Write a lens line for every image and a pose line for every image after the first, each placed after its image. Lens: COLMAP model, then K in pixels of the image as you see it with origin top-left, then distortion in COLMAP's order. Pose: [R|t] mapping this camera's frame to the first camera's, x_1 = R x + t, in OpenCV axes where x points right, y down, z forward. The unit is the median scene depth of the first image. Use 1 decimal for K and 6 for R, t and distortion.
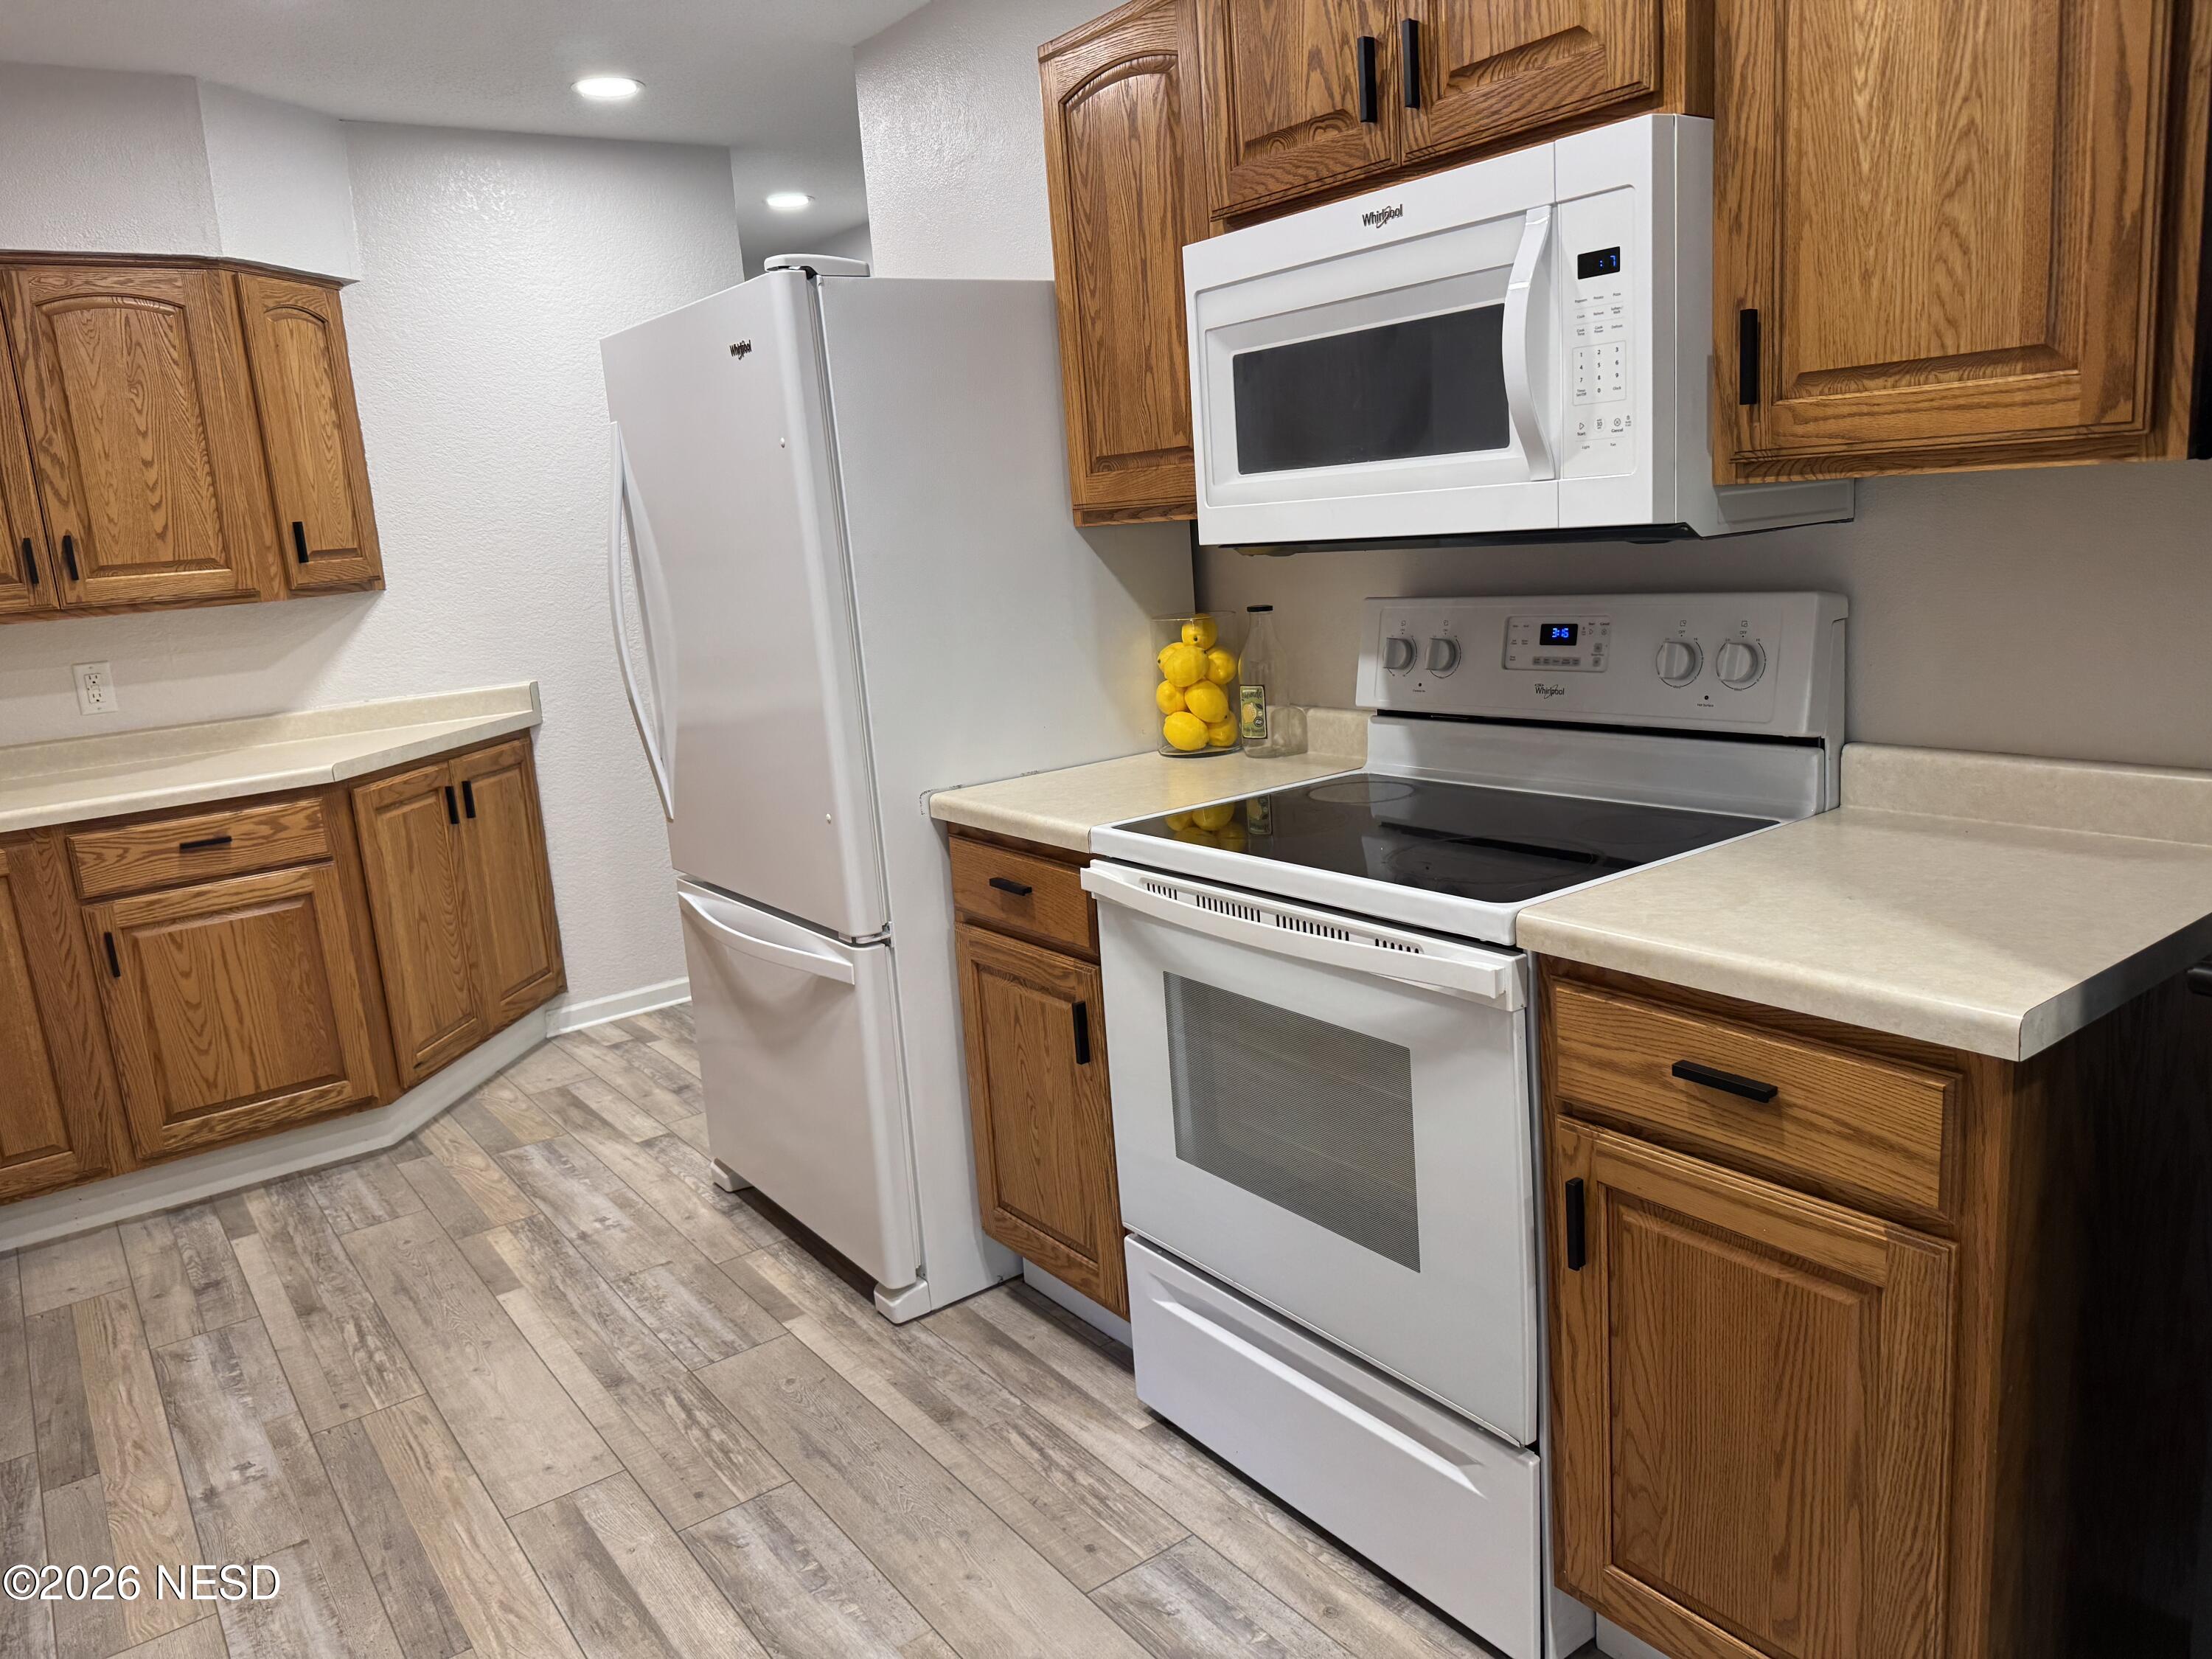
lens RADIAL K [[1547.3, 0, 1083.1], [0, 1547.3, 818.7], [0, 0, 1]] dist [0.030936, -0.039871]
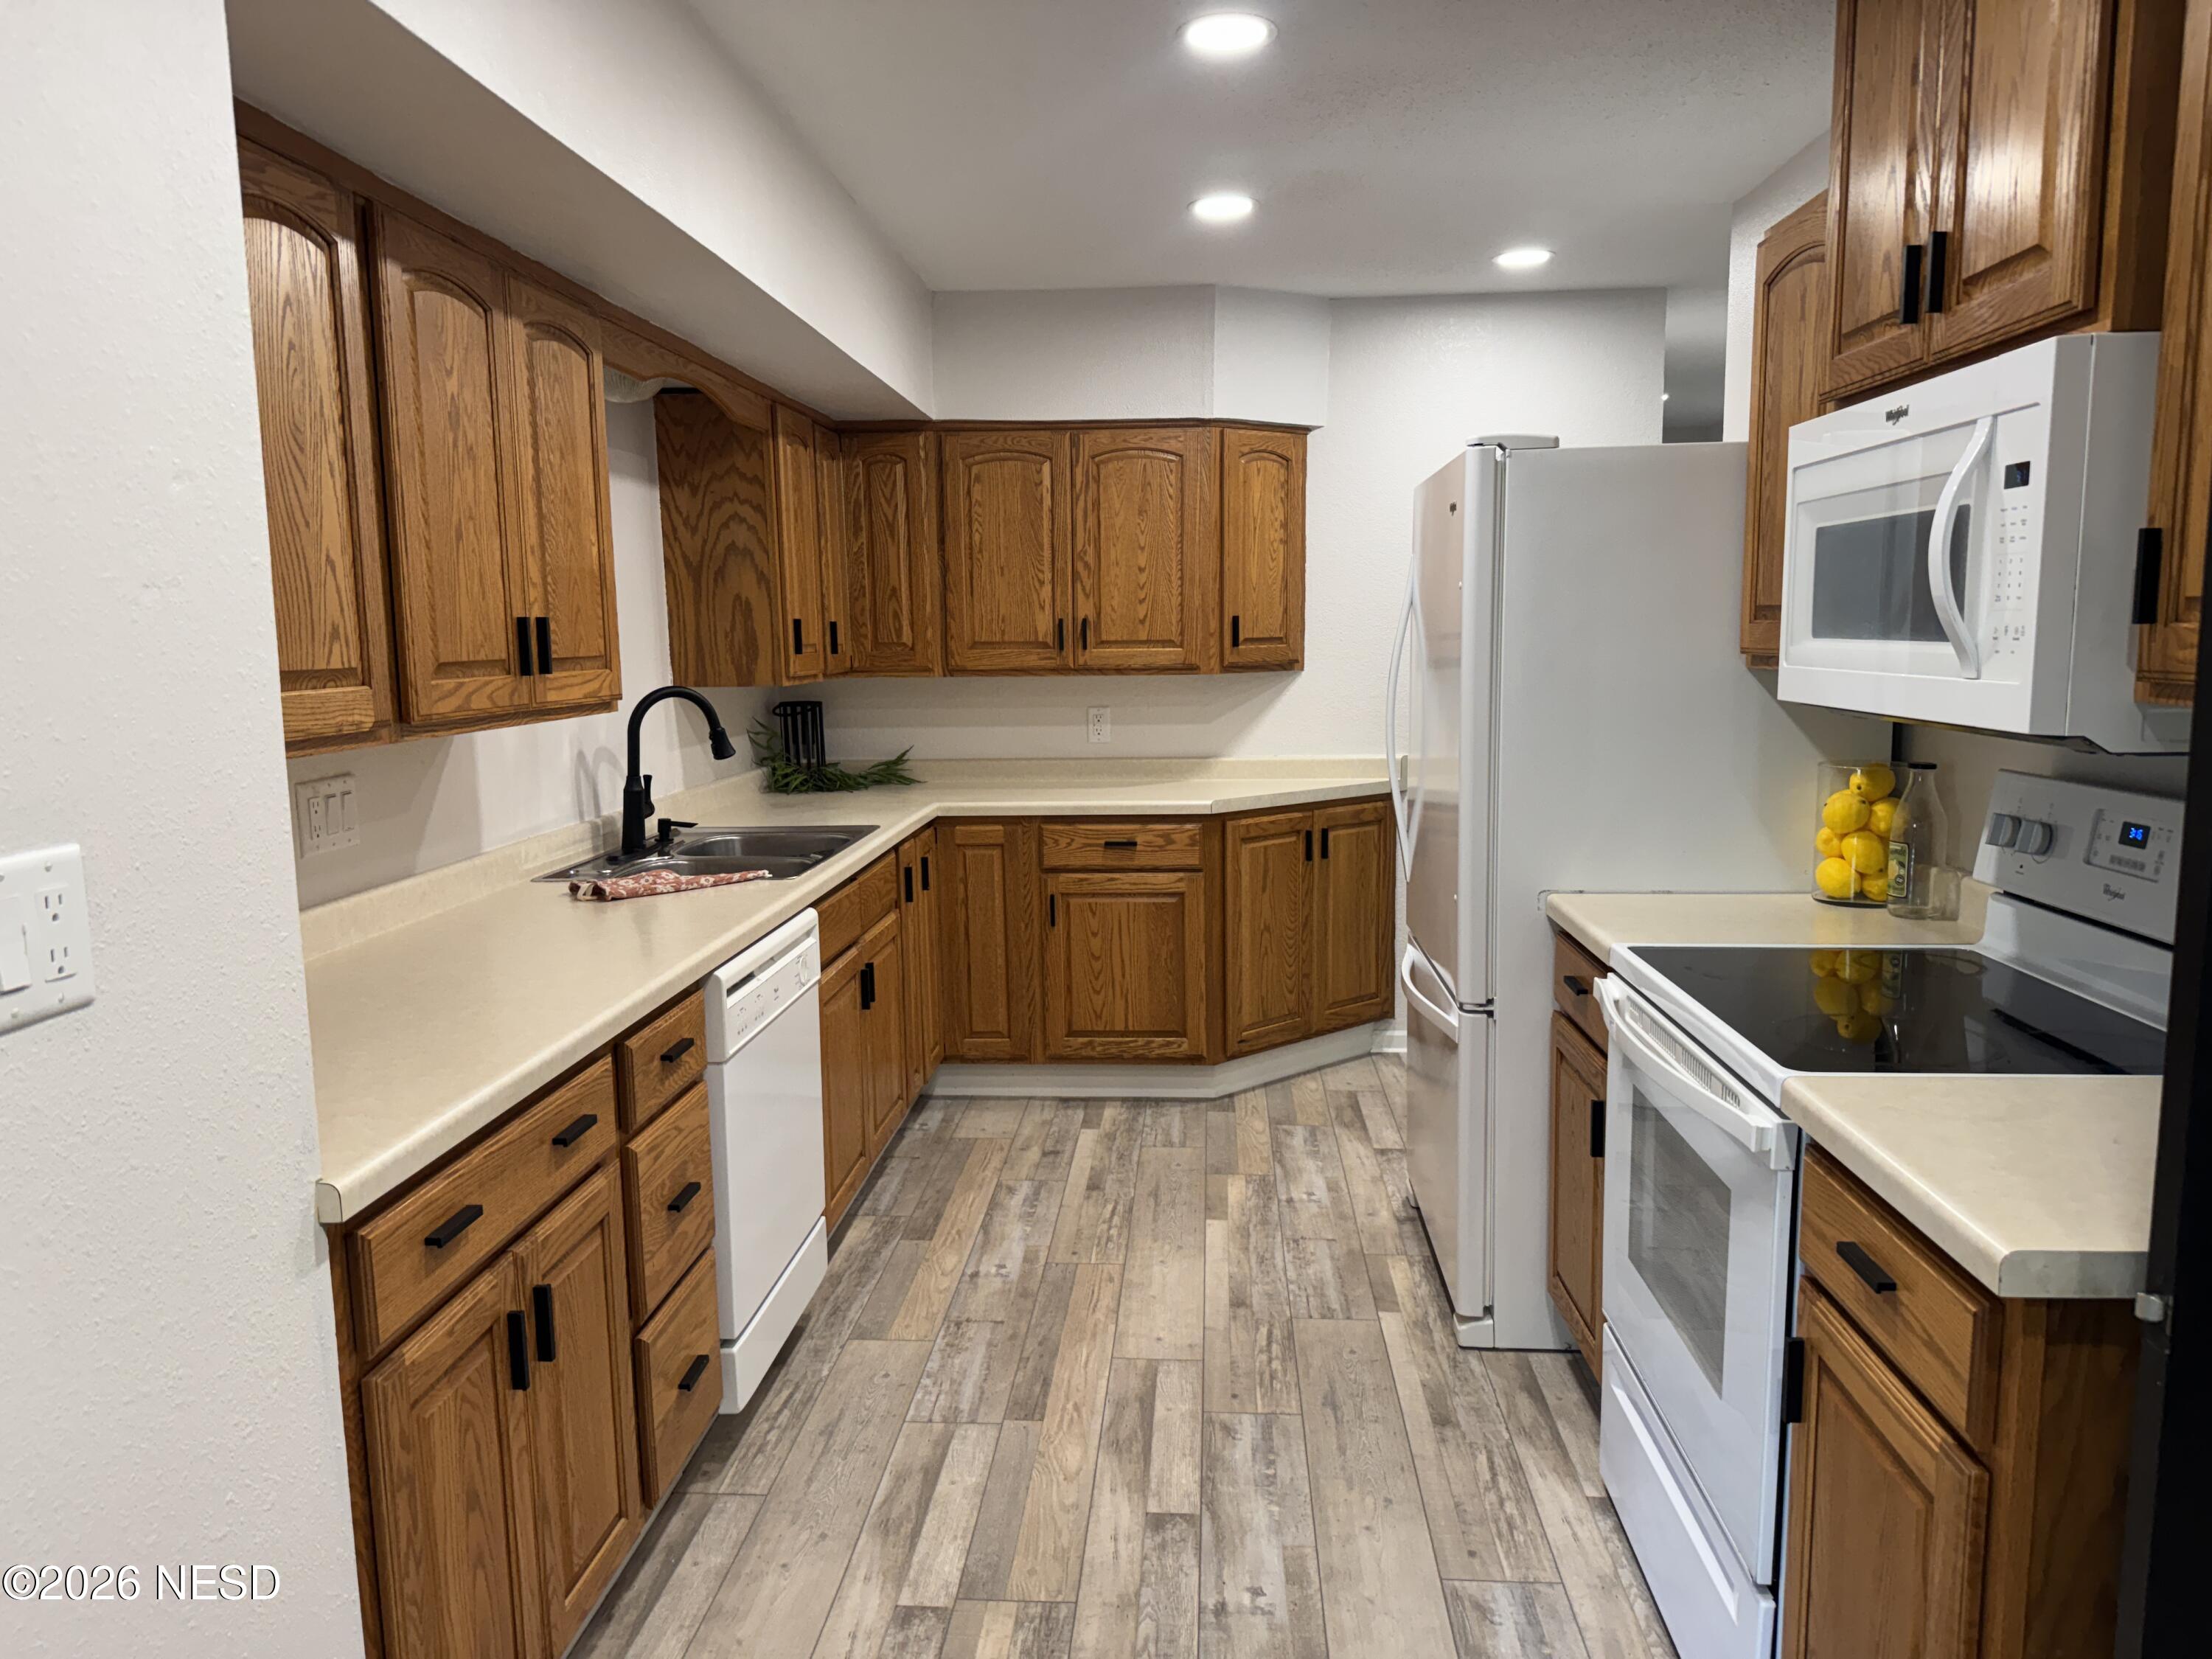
lens RADIAL K [[1513.9, 0, 1110.0], [0, 1513.9, 839.8], [0, 0, 1]] dist [0.142699, -0.227721]
pose [[0.770464, 0.150248, -0.619524, 0.280831], [-0.168683, 0.985239, 0.029161, -0.027243], [0.614761, 0.082036, 0.784436, -0.070772]]
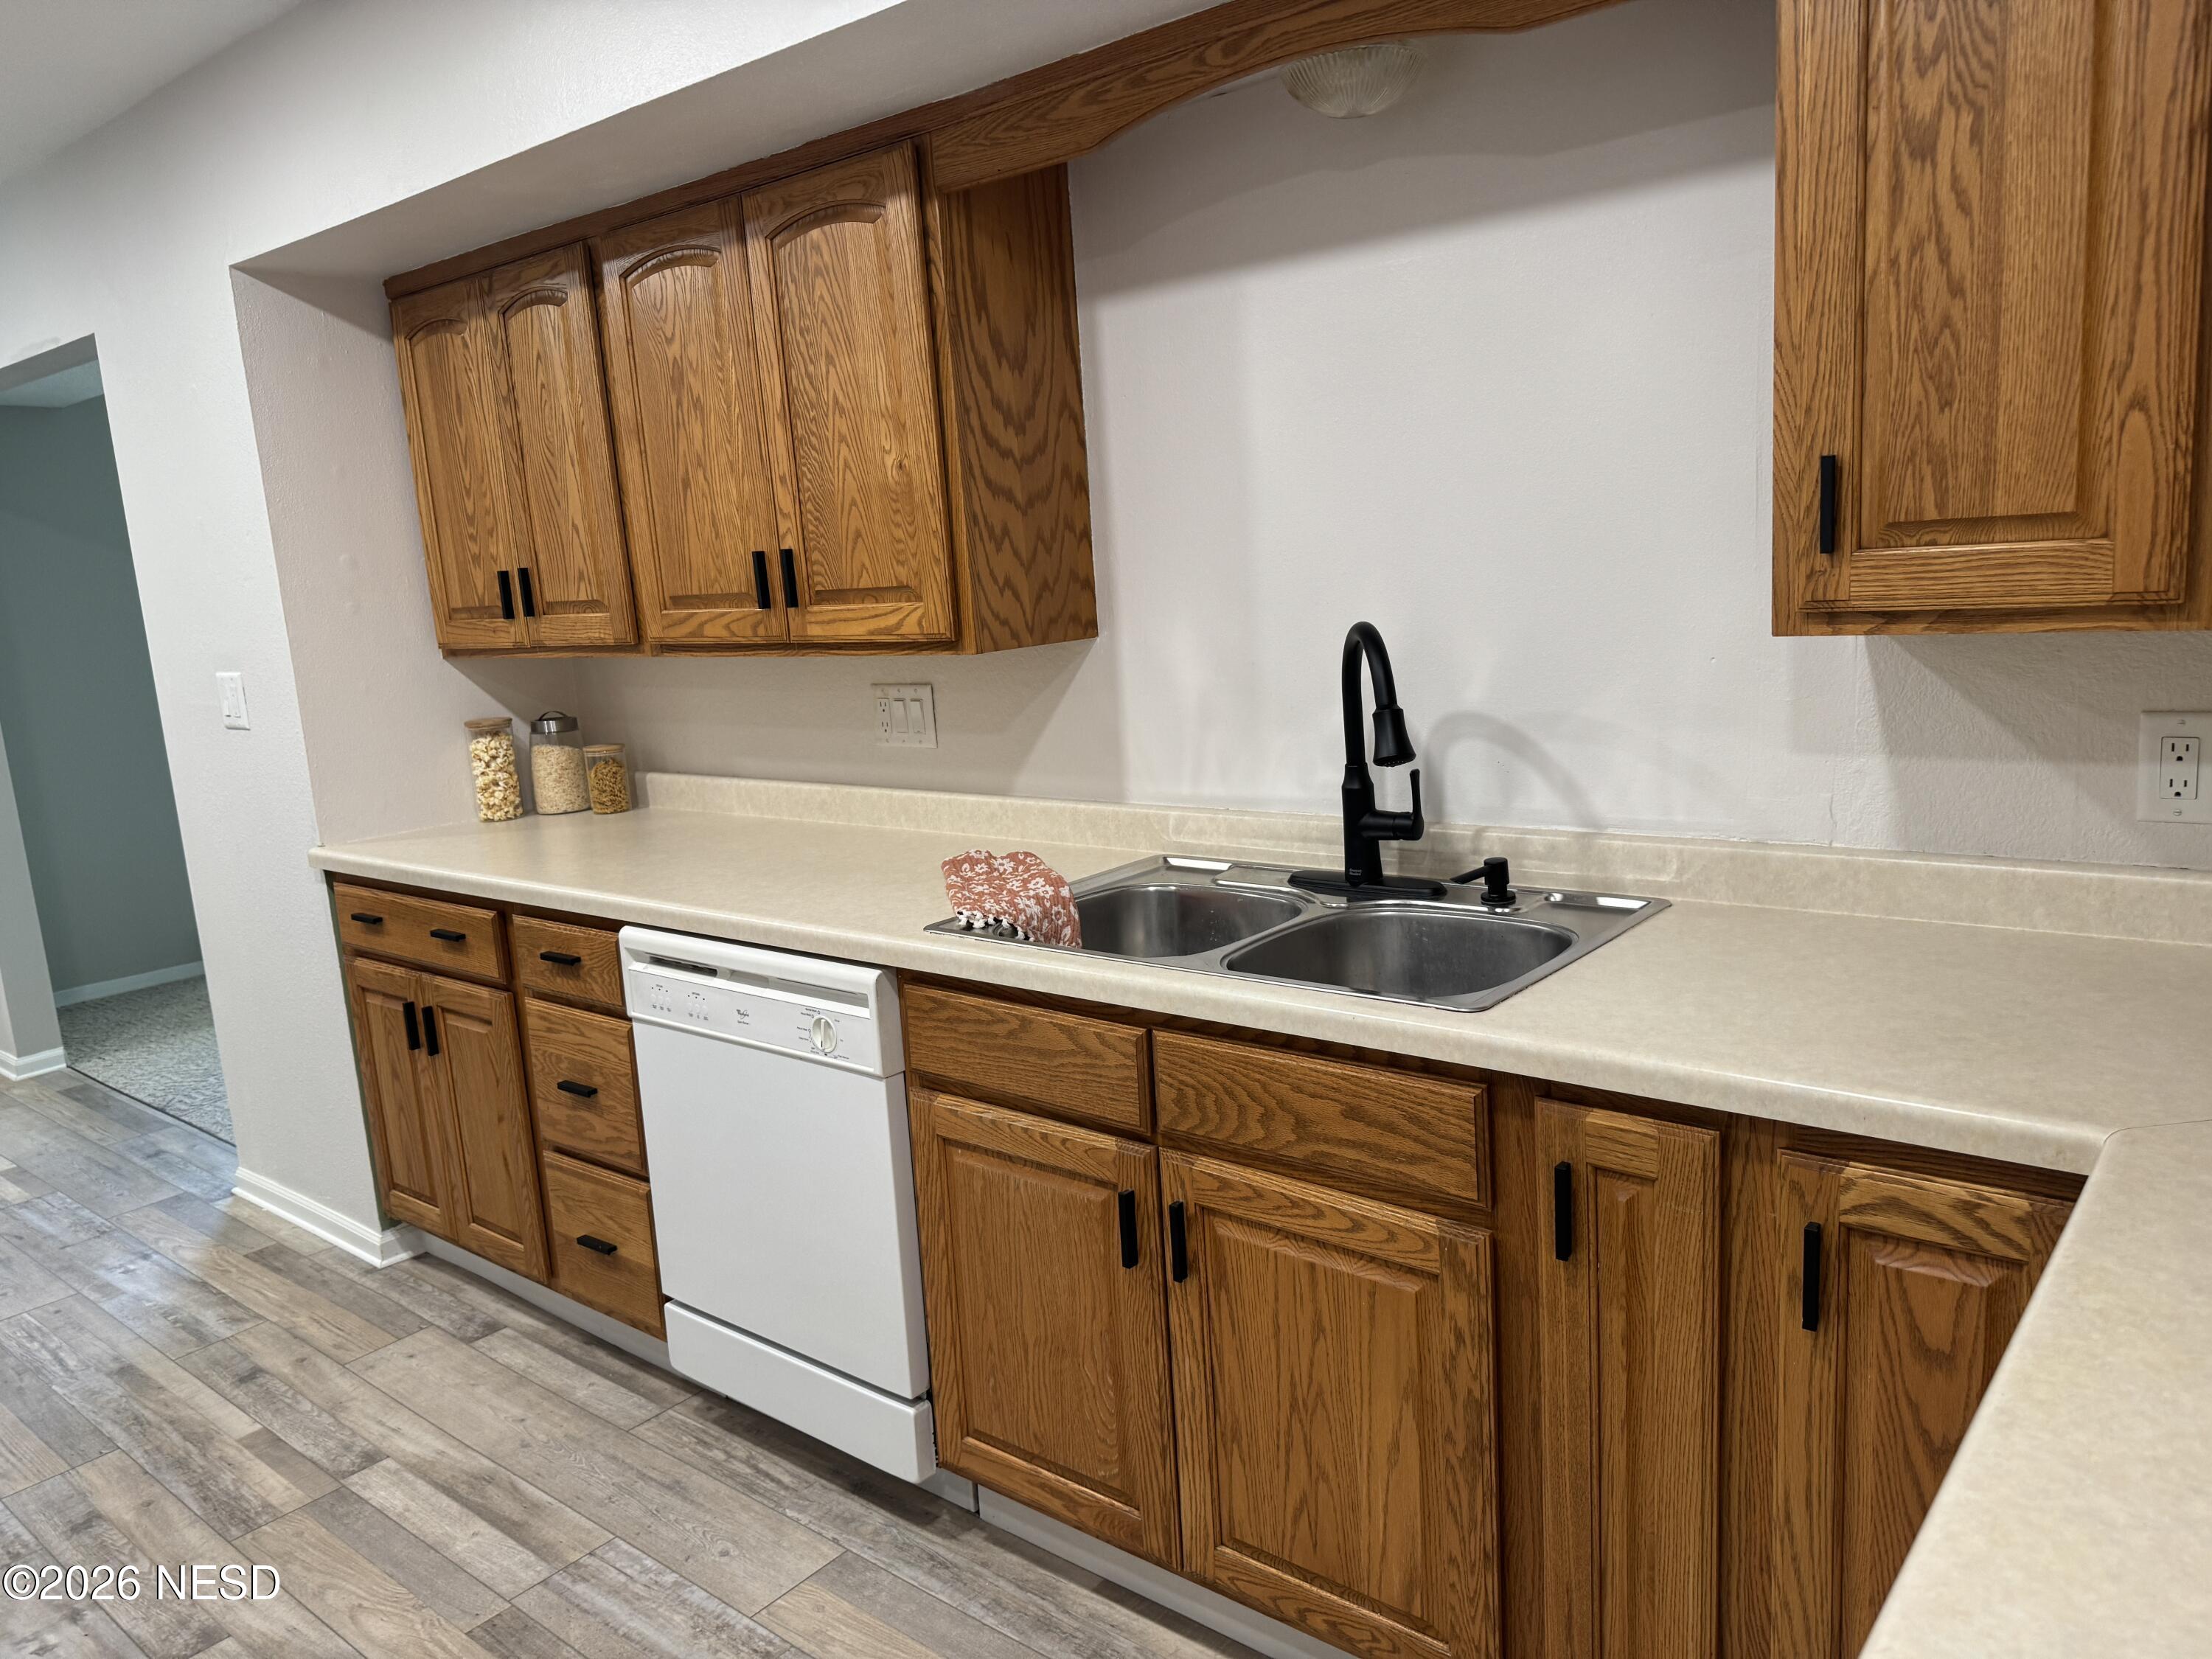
lens RADIAL K [[1607.4, 0, 1106.2], [0, 1607.4, 842.5], [0, 0, 1]] dist [0.009412, -0.004380]
pose [[-0.959444, 0.180976, -0.216134, -0.424232], [0.086579, 0.918833, 0.385032, -0.232936], [0.268273, 0.350704, -0.897238, 1.211554]]
